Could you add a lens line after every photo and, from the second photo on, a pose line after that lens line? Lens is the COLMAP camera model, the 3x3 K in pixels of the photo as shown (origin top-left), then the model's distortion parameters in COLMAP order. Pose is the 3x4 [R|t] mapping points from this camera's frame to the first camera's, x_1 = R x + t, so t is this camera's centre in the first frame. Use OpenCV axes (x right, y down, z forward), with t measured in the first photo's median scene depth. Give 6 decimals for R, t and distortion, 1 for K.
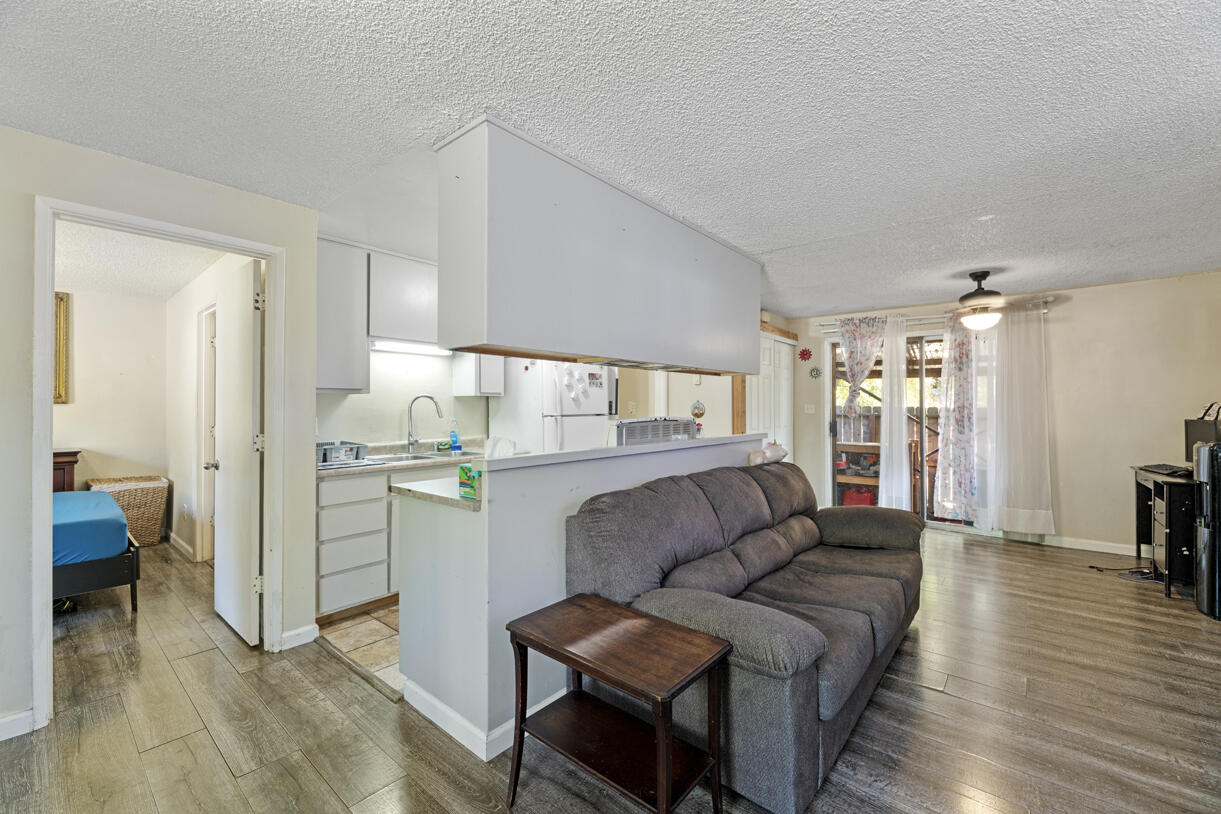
lens RADIAL K [[498.4, 0, 609.8], [0, 498.4, 406.5], [0, 0, 1]] dist [0.000576, -0.000009]
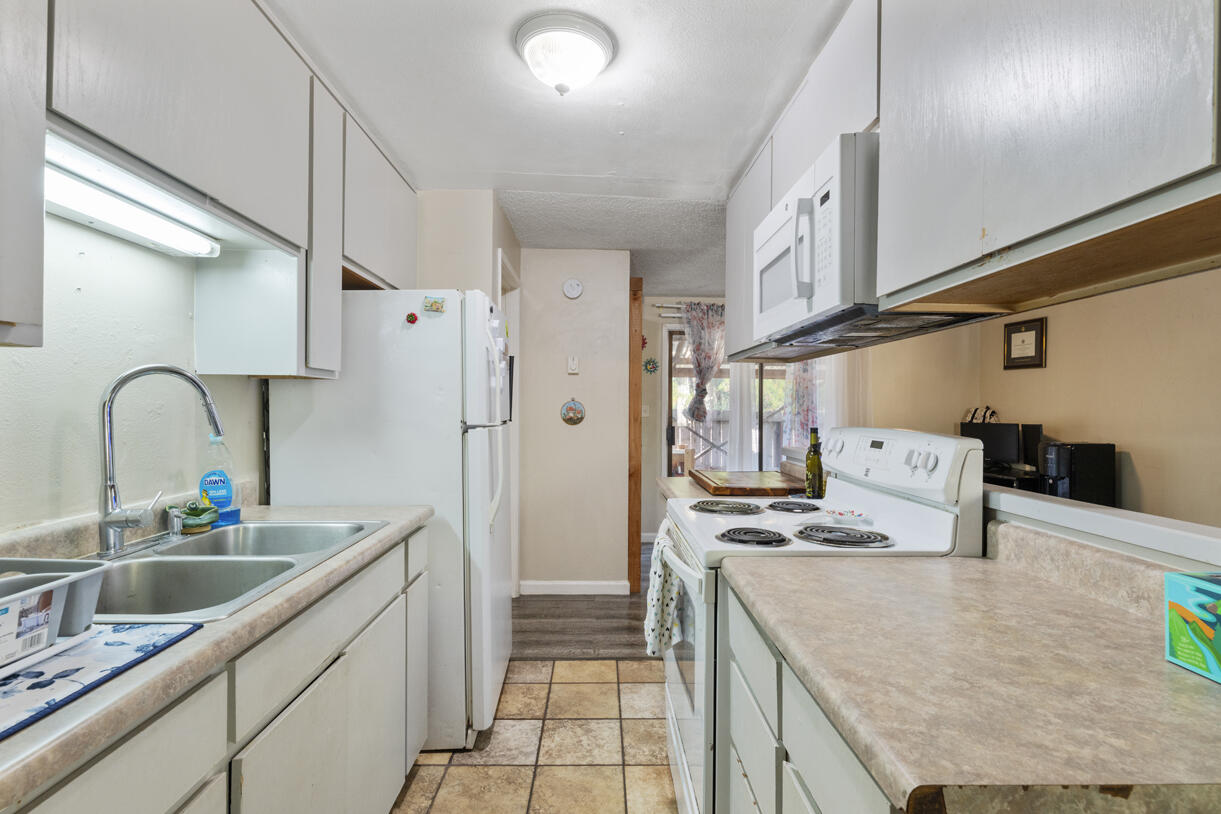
lens RADIAL K [[590.5, 0, 610.3], [0, 590.5, 408.9], [0, 0, 1]] dist [-0.000394, -0.000094]
pose [[0.748981, 0.006436, 0.662560, -0.334021], [-0.009425, 0.999955, 0.000942, 0.001113], [-0.662524, -0.006950, 0.749008, 0.429560]]
